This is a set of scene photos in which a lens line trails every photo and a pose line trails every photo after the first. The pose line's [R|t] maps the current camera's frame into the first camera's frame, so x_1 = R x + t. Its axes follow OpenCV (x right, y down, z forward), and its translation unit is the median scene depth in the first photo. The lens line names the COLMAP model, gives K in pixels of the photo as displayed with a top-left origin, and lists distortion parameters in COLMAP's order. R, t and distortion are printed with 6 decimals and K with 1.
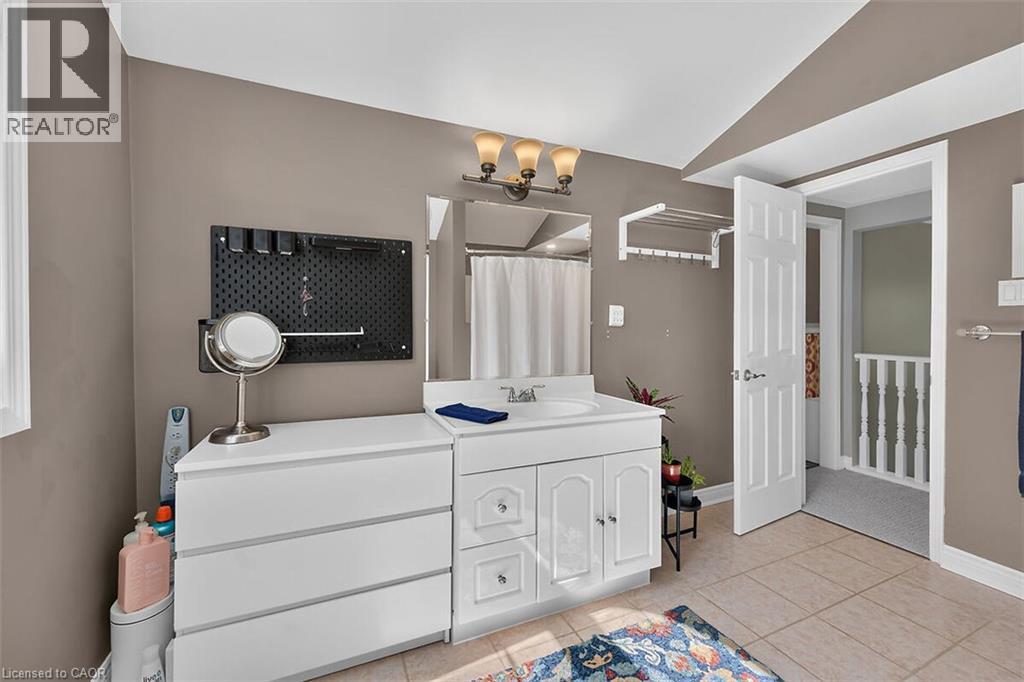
lens RADIAL K [[407.4, 0, 505.9], [0, 407.4, 332.8], [0, 0, 1]] dist [0.000389, 0.000135]
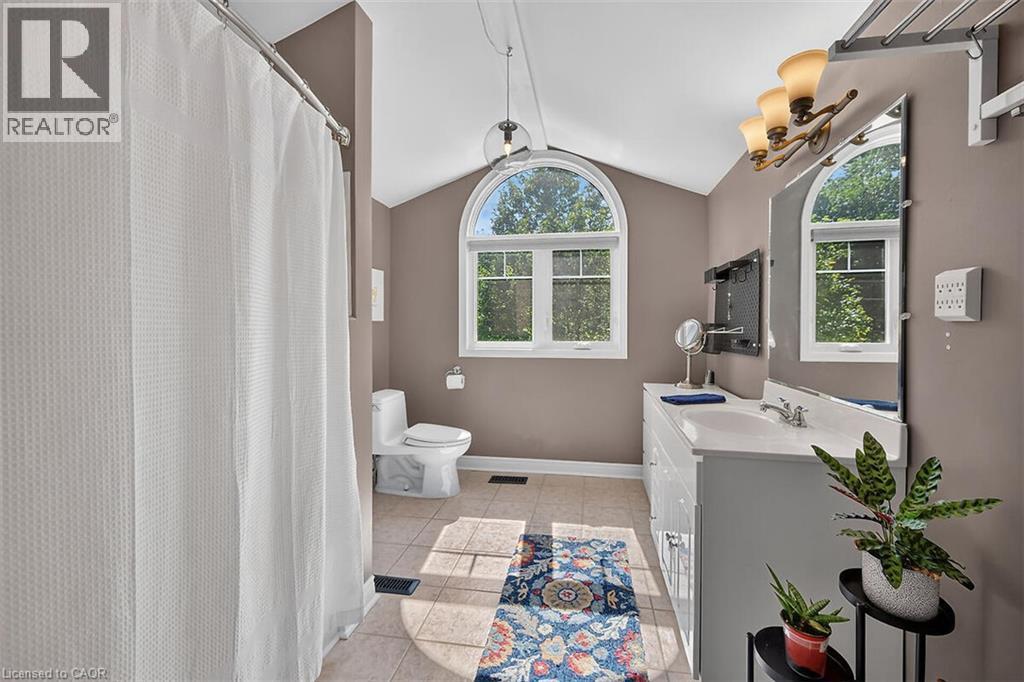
lens RADIAL K [[407.4, 0, 505.9], [0, 407.4, 332.8], [0, 0, 1]] dist [0.000389, 0.000135]
pose [[-0.577602, 0.005379, -0.816301, 0.978423], [-0.005702, 0.999927, 0.010624, -0.008054], [0.816299, 0.010792, -0.577529, 0.995248]]
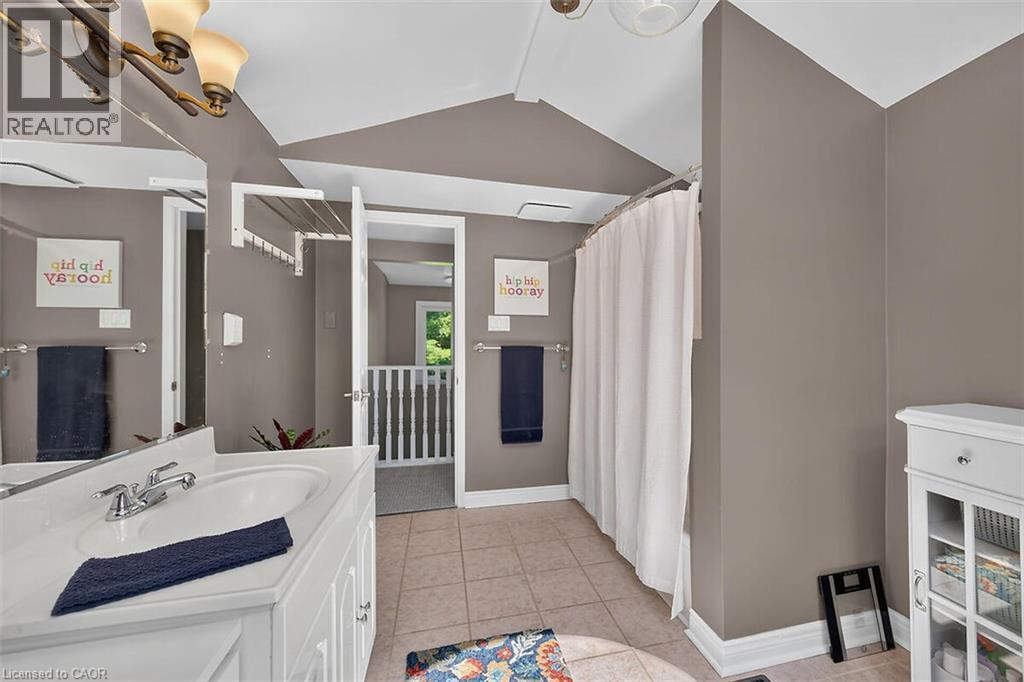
lens RADIAL K [[424.2, 0, 556.7], [0, 424.2, 339.1], [0, 0, 1]] dist [-0.021585, 0.000123]
pose [[0.136729, 0.002392, 0.990606, -0.369839], [0.009075, 0.999952, -0.003667, -0.023049], [-0.990567, 0.009491, 0.136700, 0.447387]]
